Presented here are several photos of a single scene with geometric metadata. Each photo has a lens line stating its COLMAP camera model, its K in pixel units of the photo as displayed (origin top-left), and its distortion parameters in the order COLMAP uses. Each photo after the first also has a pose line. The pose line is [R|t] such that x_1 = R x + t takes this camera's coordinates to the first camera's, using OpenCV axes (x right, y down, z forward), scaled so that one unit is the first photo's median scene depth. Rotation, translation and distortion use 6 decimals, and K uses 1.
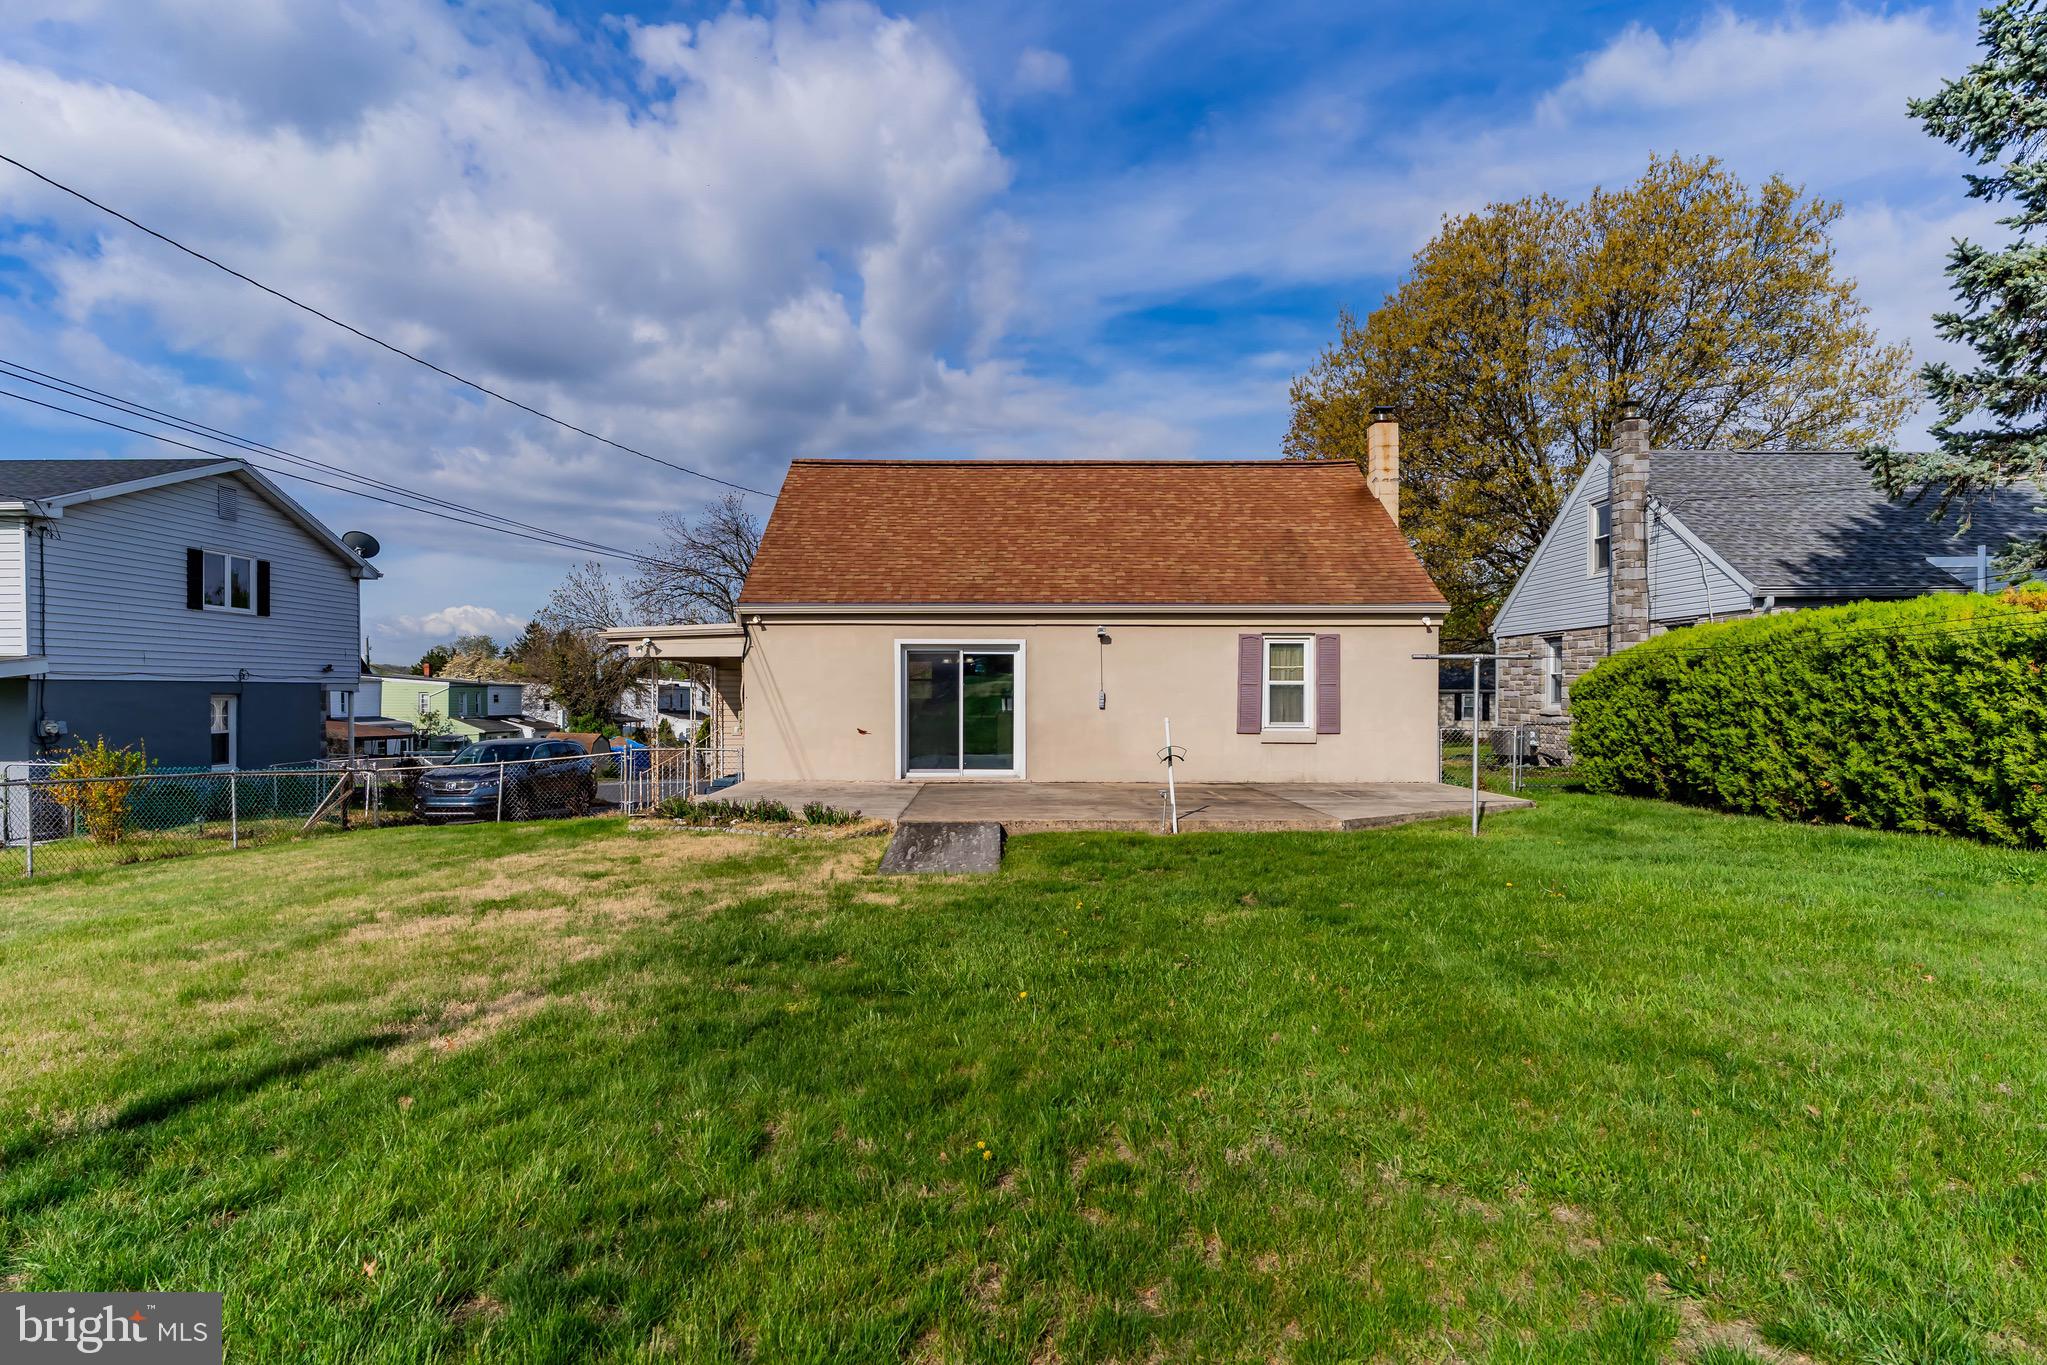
lens RADIAL K [[1087.5, 0, 1028.2], [0, 1087.5, 689.9], [0, 0, 1]] dist [0.001886, 0.001607]
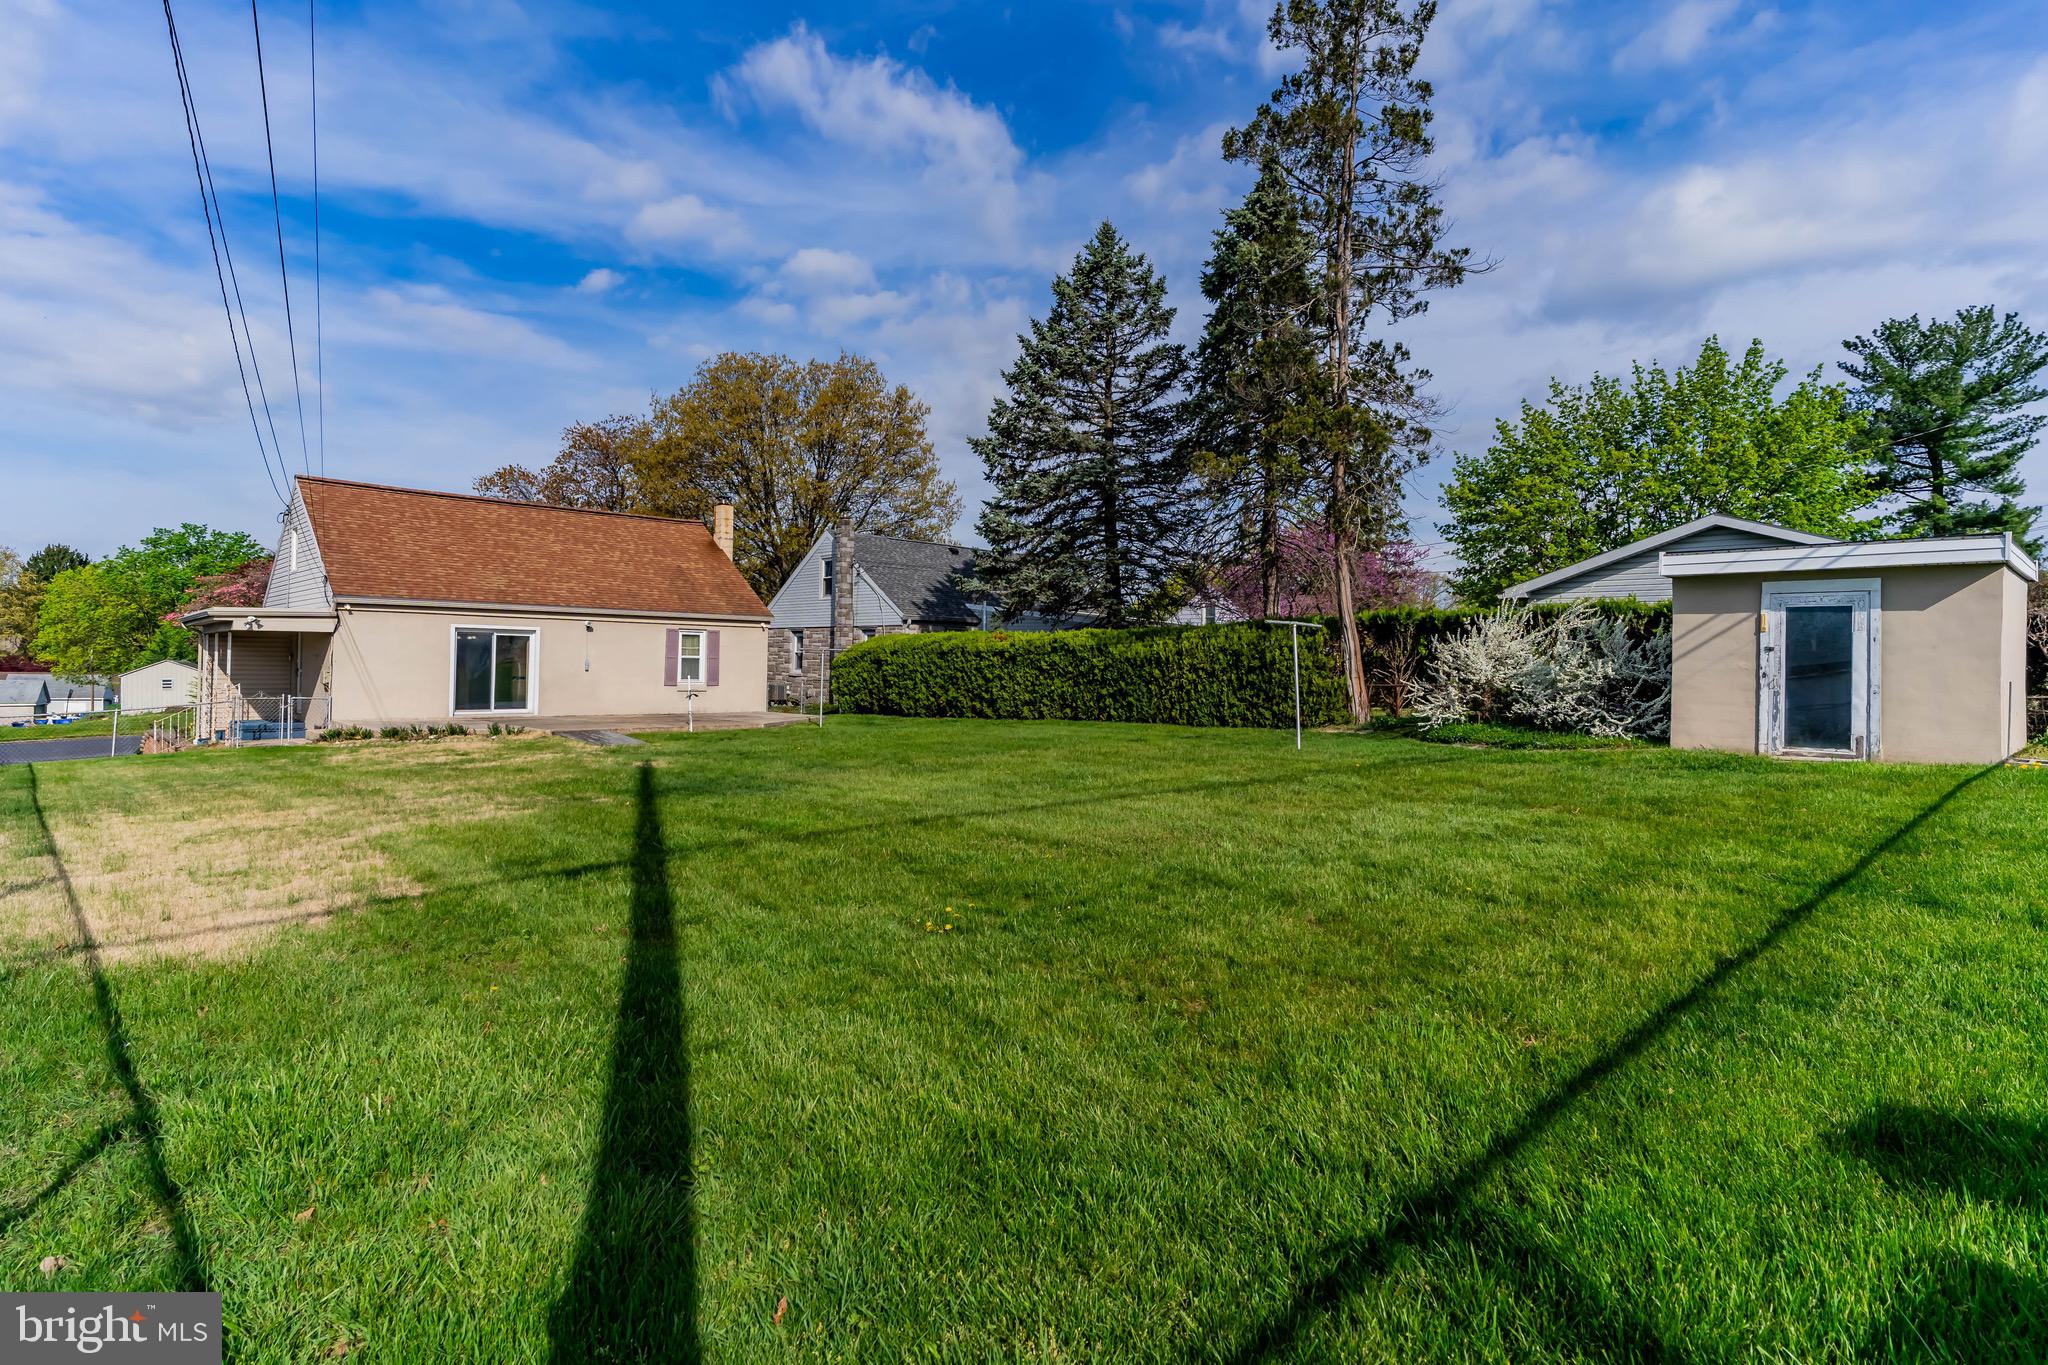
lens RADIAL K [[1088.1, 0, 1028.7], [0, 1088.1, 689.9], [0, 0, 1]] dist [0.001886, 0.001607]
pose [[0.717757, -0.005284, 0.696274, -0.600695], [-0.017972, 0.999497, 0.026111, -0.008960], [-0.696062, -0.031255, 0.717301, -0.653458]]
